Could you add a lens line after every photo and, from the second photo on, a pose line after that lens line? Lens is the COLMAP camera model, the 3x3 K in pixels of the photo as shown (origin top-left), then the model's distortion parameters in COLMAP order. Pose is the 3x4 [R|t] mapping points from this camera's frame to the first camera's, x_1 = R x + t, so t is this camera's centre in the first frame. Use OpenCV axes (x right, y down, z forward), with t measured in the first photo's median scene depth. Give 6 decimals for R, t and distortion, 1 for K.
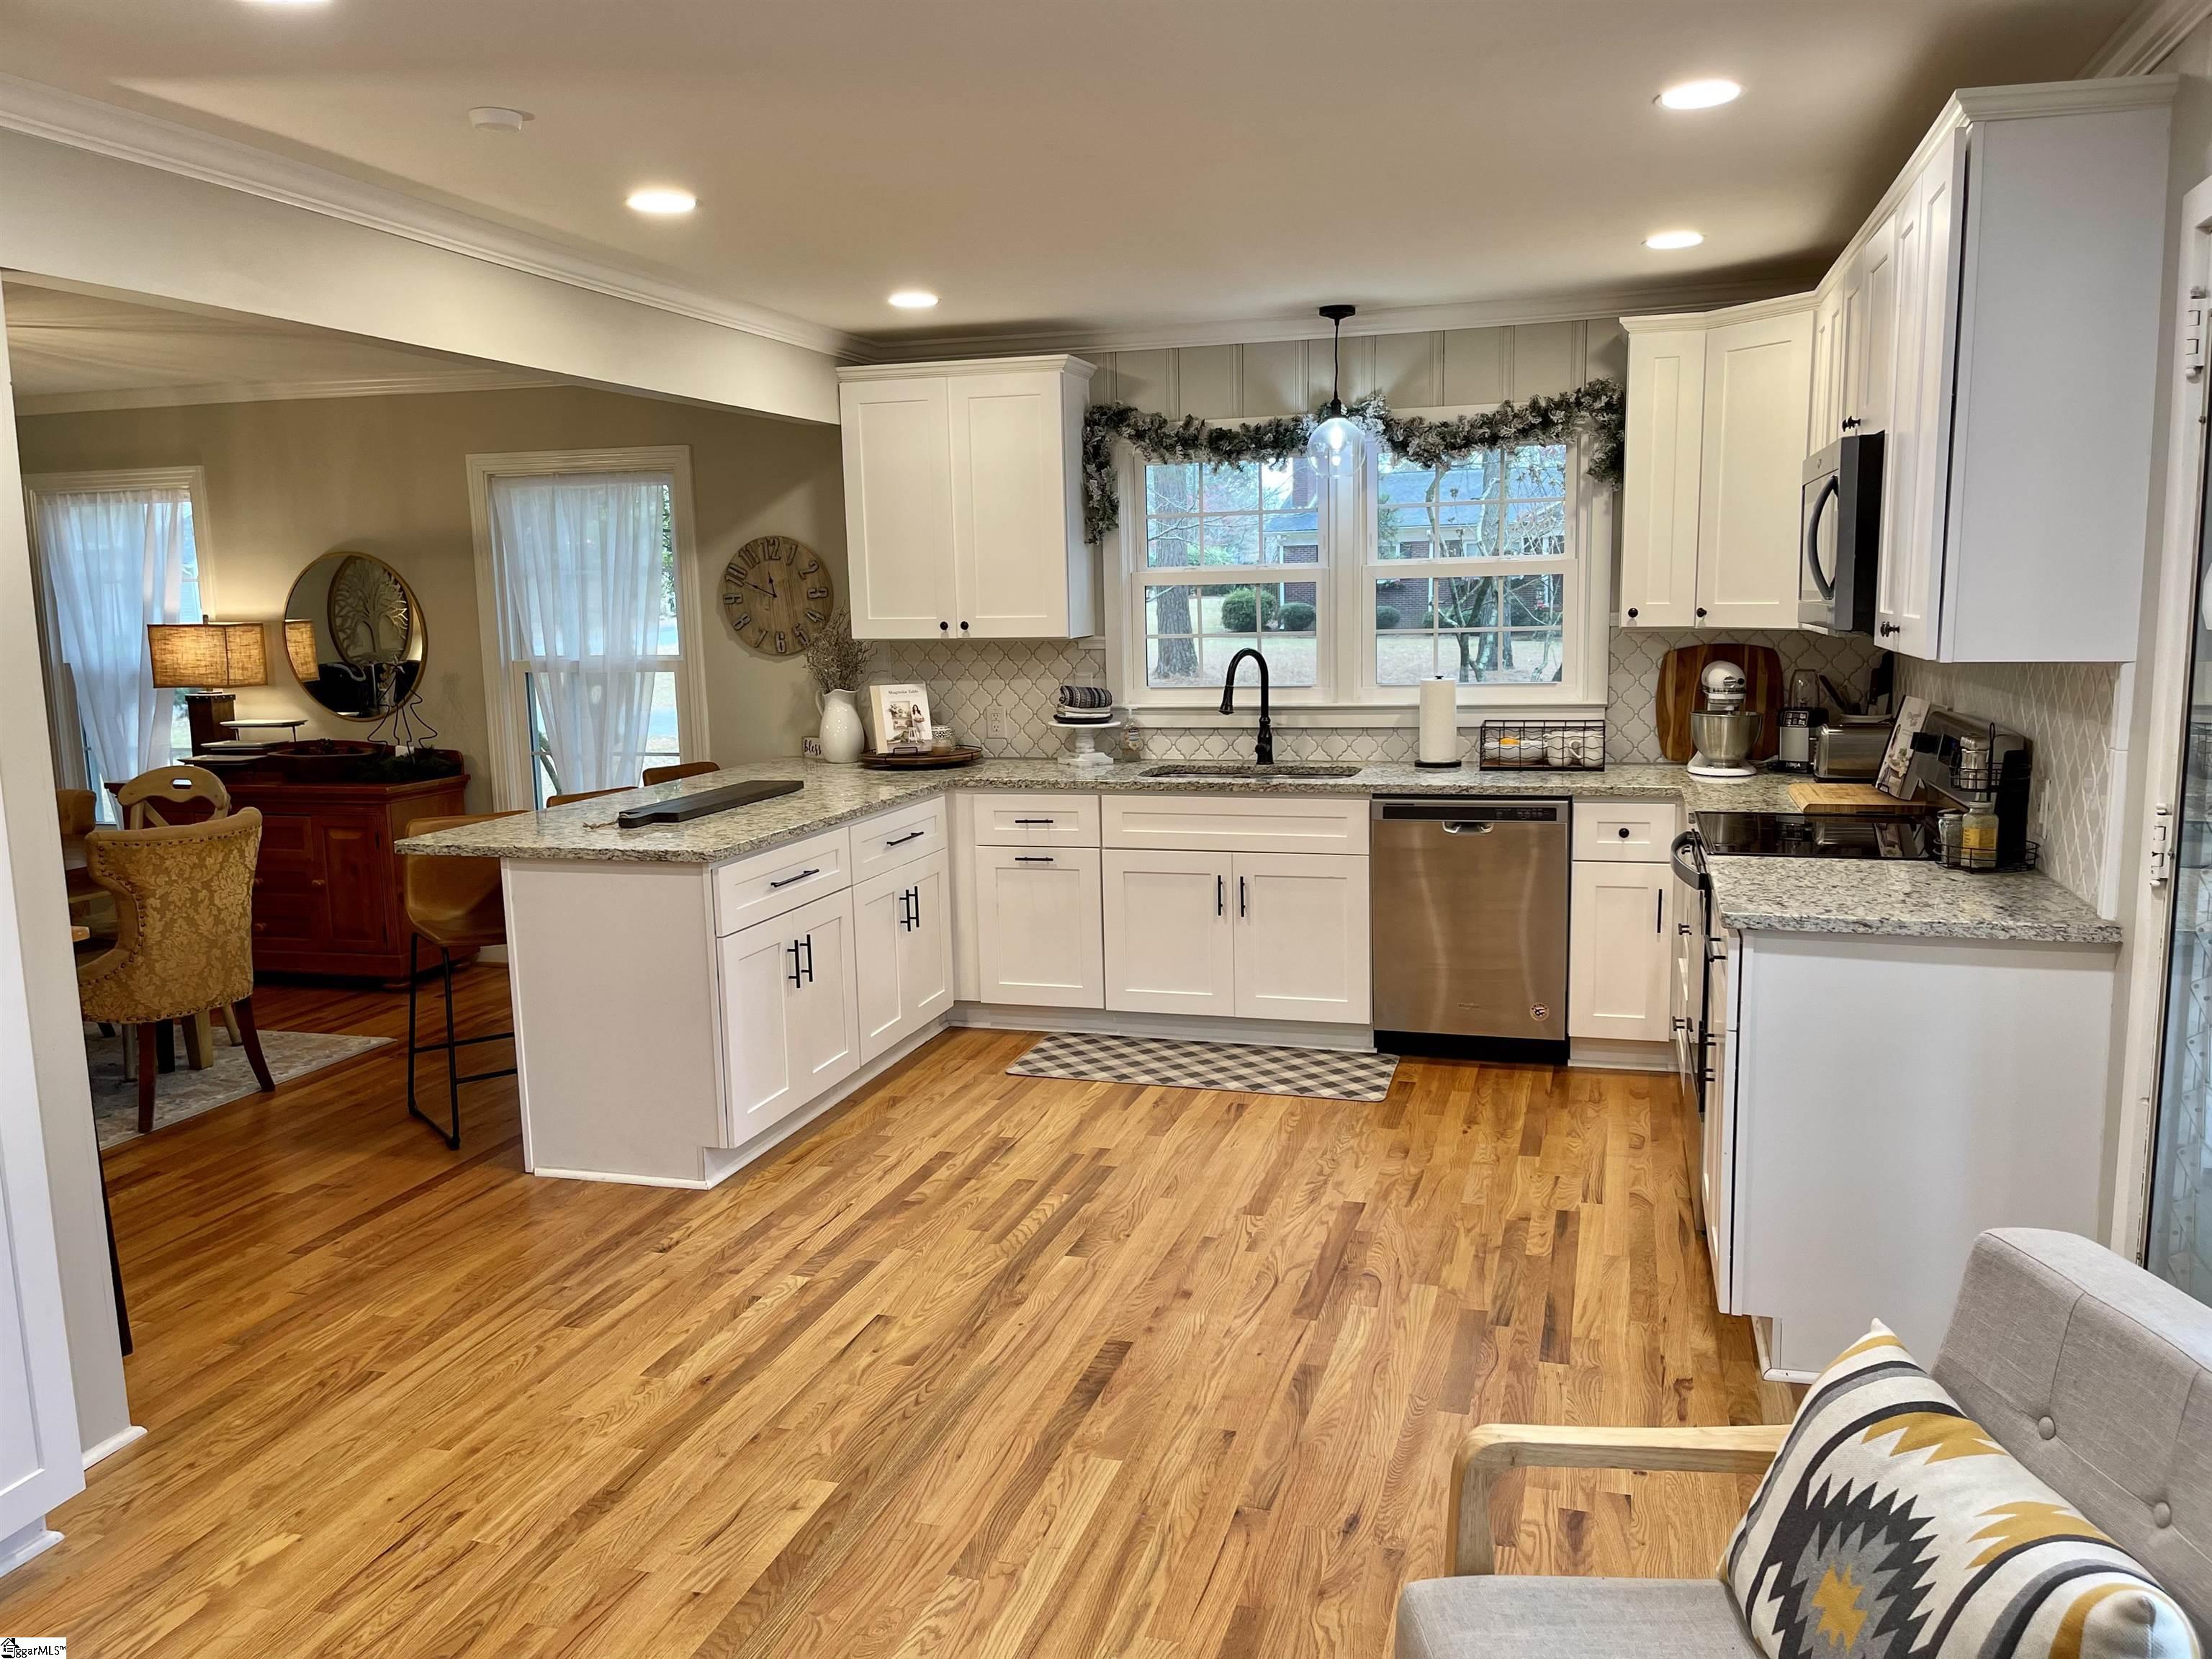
lens RADIAL K [[1662.0, 0, 1101.8], [0, 1662.0, 826.2], [0, 0, 1]] dist [0.013372, -0.003603]
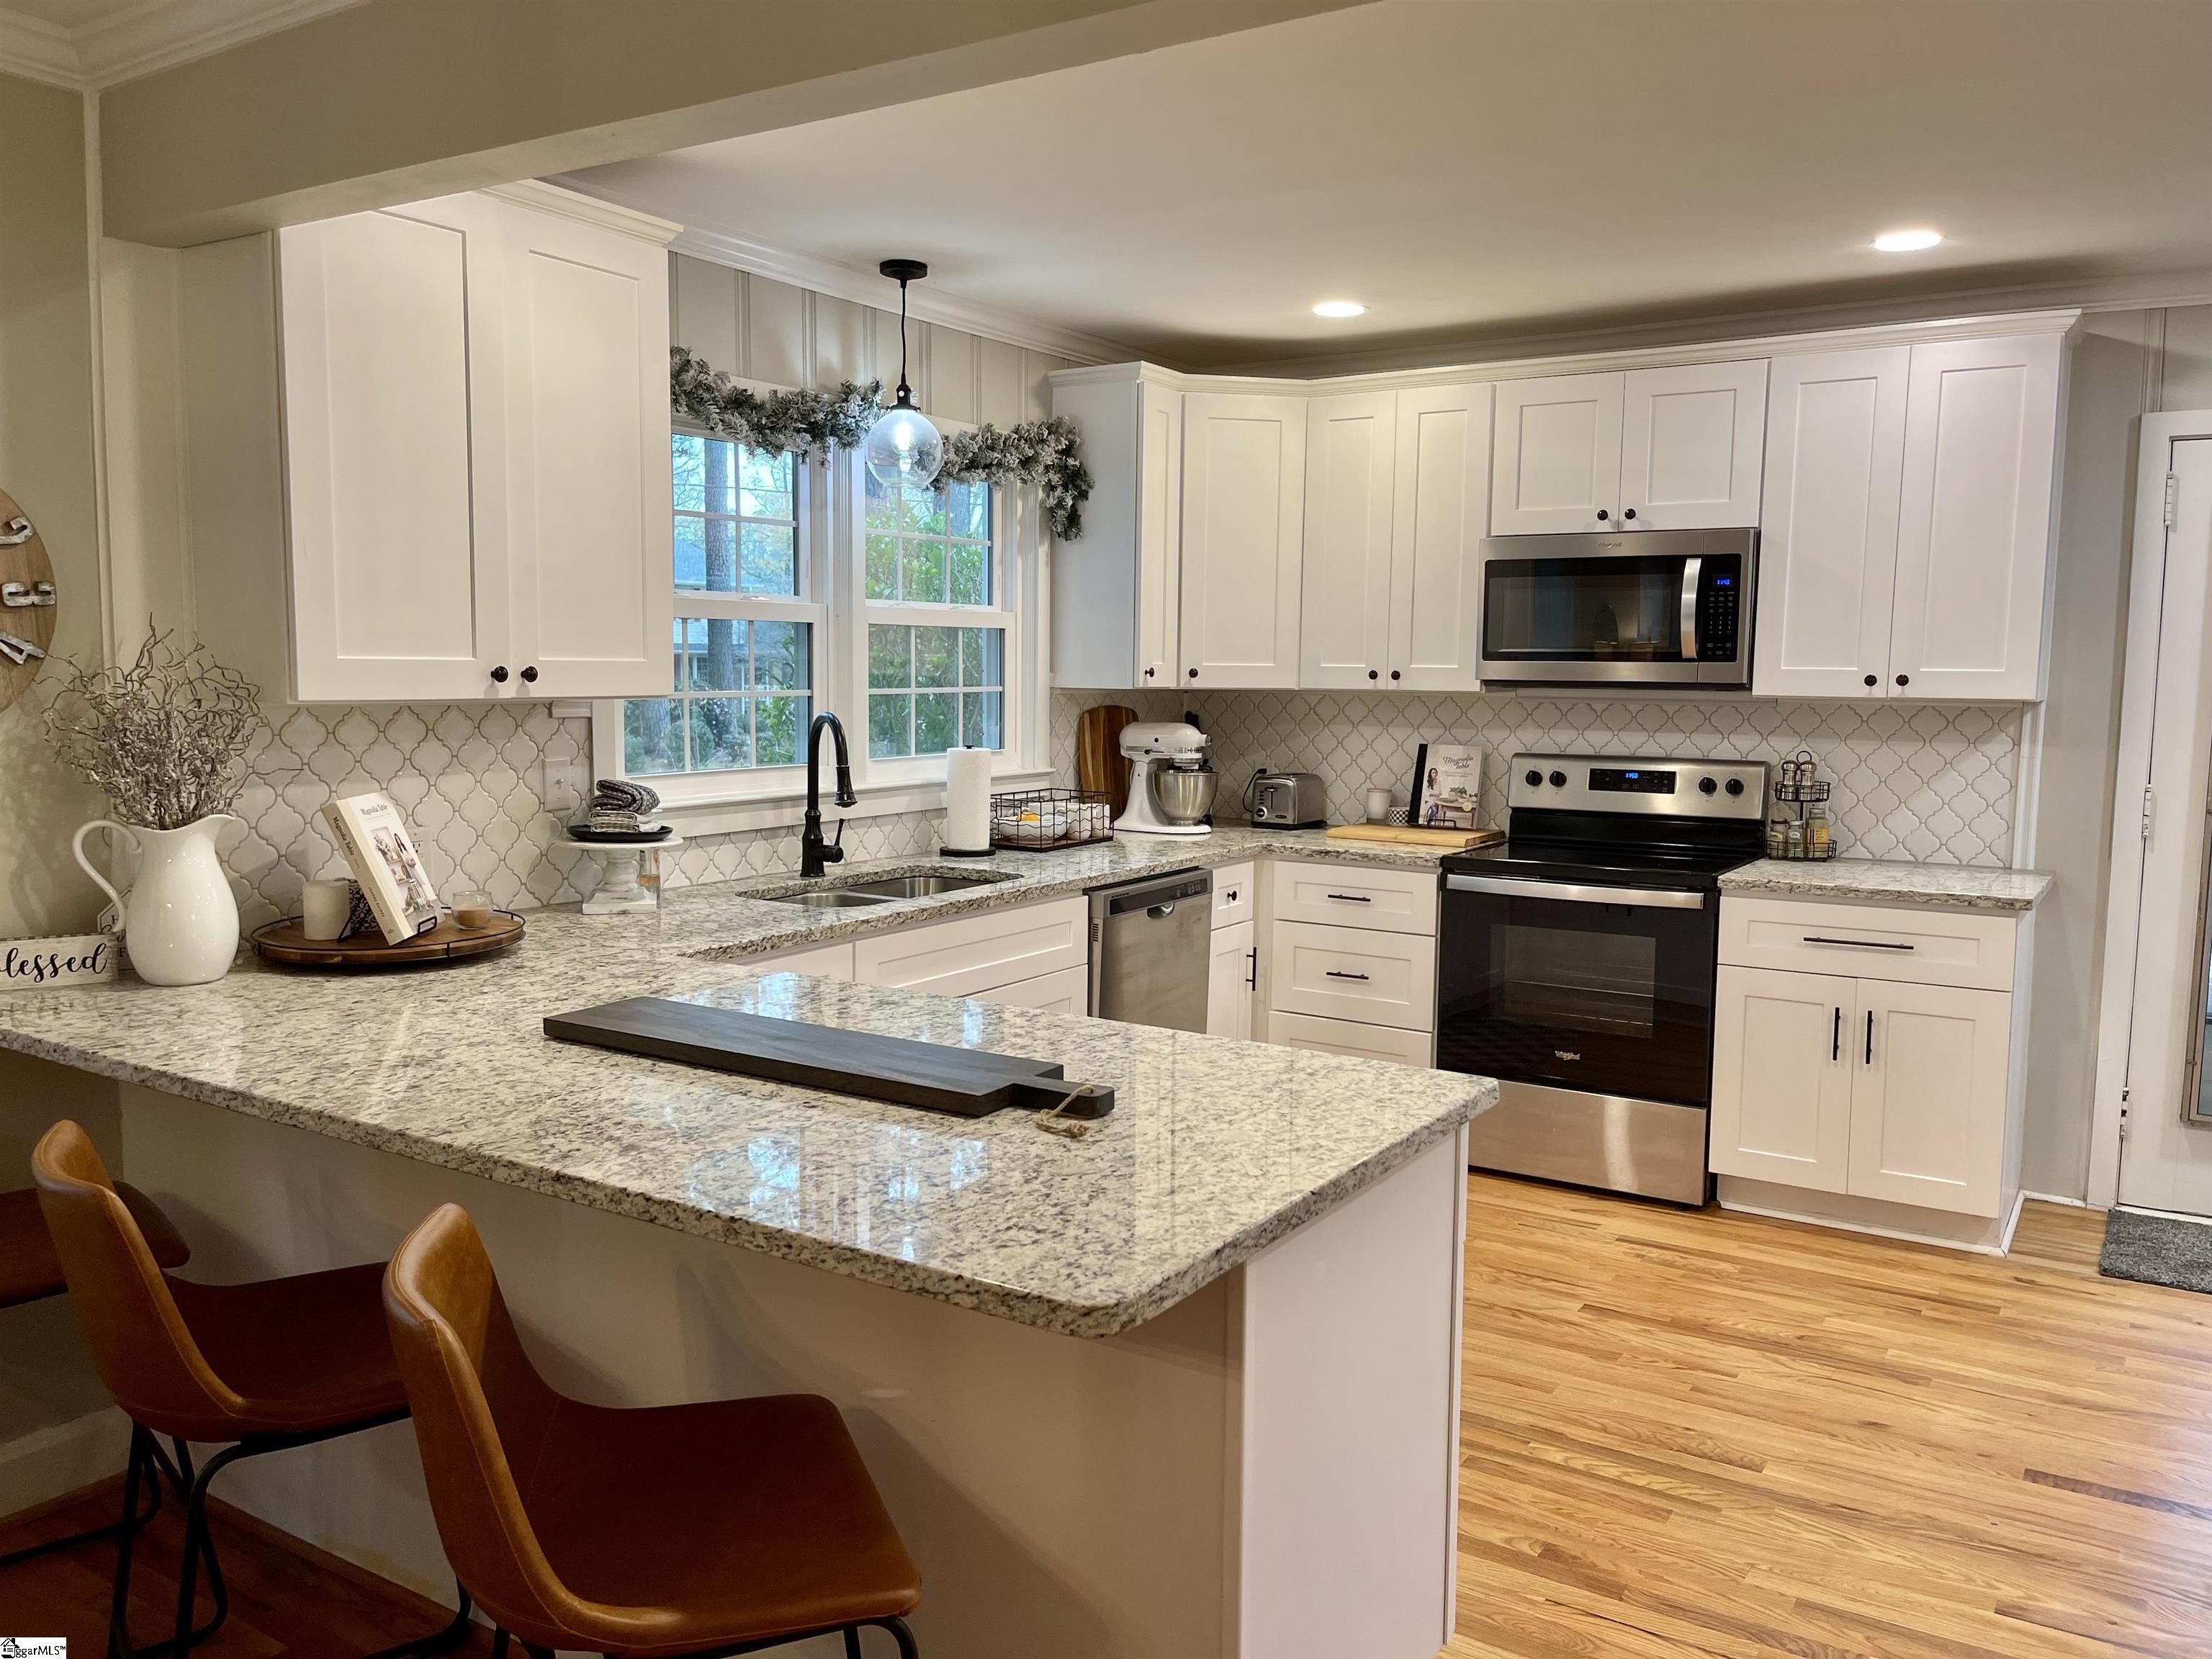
lens RADIAL K [[1679.2, 0, 1102.2], [0, 1679.2, 824.9], [0, 0, 1]] dist [0.005325, -0.001015]
pose [[0.277299, -0.069557, 0.958262, -0.587116], [0.119635, 0.992113, 0.037394, -0.075965], [-0.953306, 0.104273, 0.283434, 0.724941]]
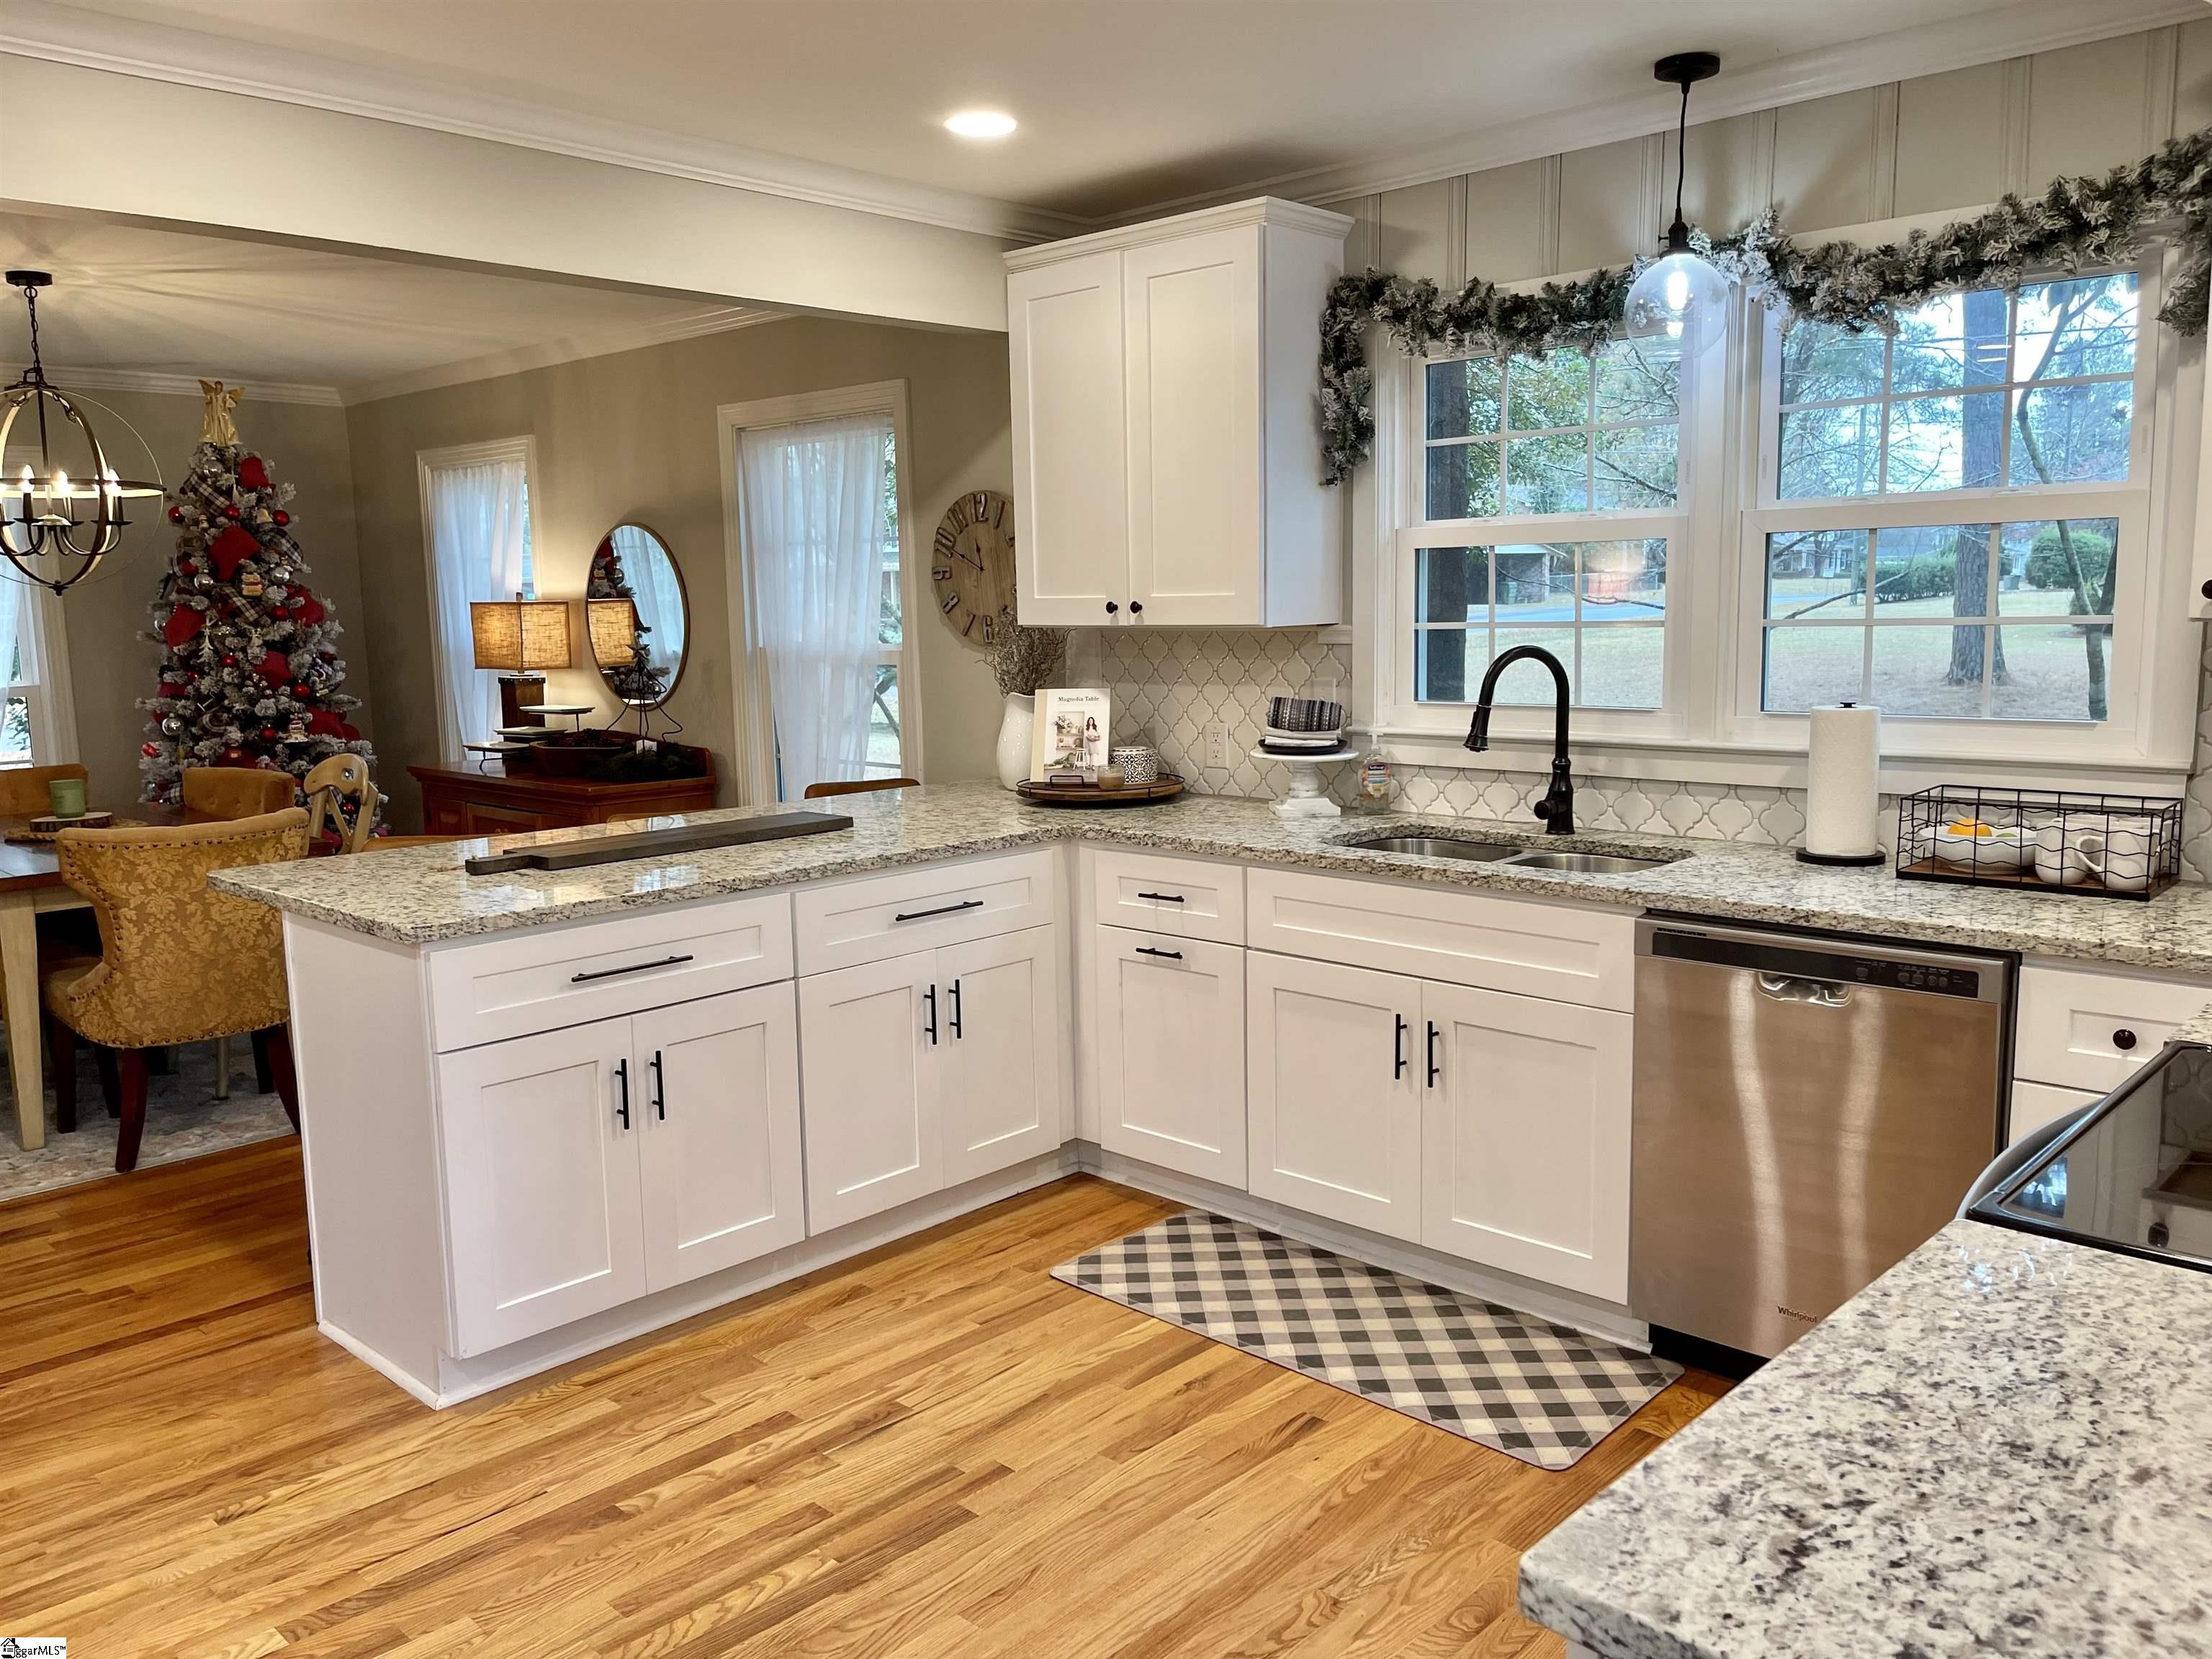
lens RADIAL K [[1662.0, 0, 1101.8], [0, 1662.0, 826.2], [0, 0, 1]] dist [0.013372, -0.003603]
pose [[0.890706, 0.067328, -0.449566, 0.240294], [-0.065668, 0.997655, 0.019307, -0.043766], [0.449811, 0.012325, 0.893039, 0.392965]]
